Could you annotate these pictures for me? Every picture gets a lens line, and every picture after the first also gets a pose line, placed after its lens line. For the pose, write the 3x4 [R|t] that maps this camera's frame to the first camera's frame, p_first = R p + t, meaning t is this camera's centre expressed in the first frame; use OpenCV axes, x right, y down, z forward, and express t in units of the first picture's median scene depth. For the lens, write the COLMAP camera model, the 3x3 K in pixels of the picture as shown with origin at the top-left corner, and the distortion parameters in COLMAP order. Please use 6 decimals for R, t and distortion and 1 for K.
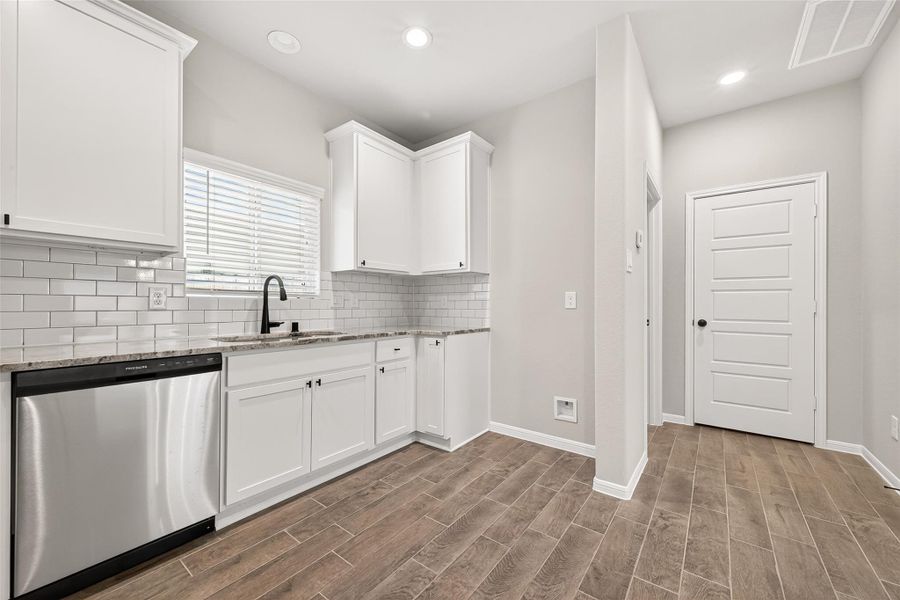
lens RADIAL K [[348.4, 0, 450.0], [0, 348.4, 300.0], [0, 0, 1]] dist [0.001082, 0.000127]
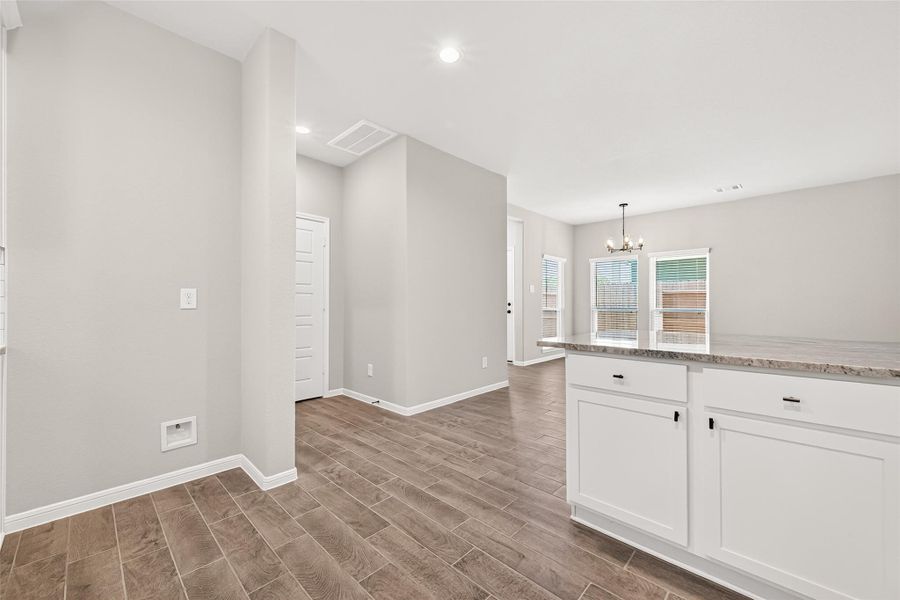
lens RADIAL K [[345.0, 0, 451.5], [0, 345.0, 302.0], [0, 0, 1]] dist [-0.006793, 0.000304]
pose [[0.129461, 0.004991, 0.991572, -0.476480], [-0.005823, 0.999974, -0.004272, 0.009910], [-0.991567, -0.005221, 0.129486, 0.341542]]
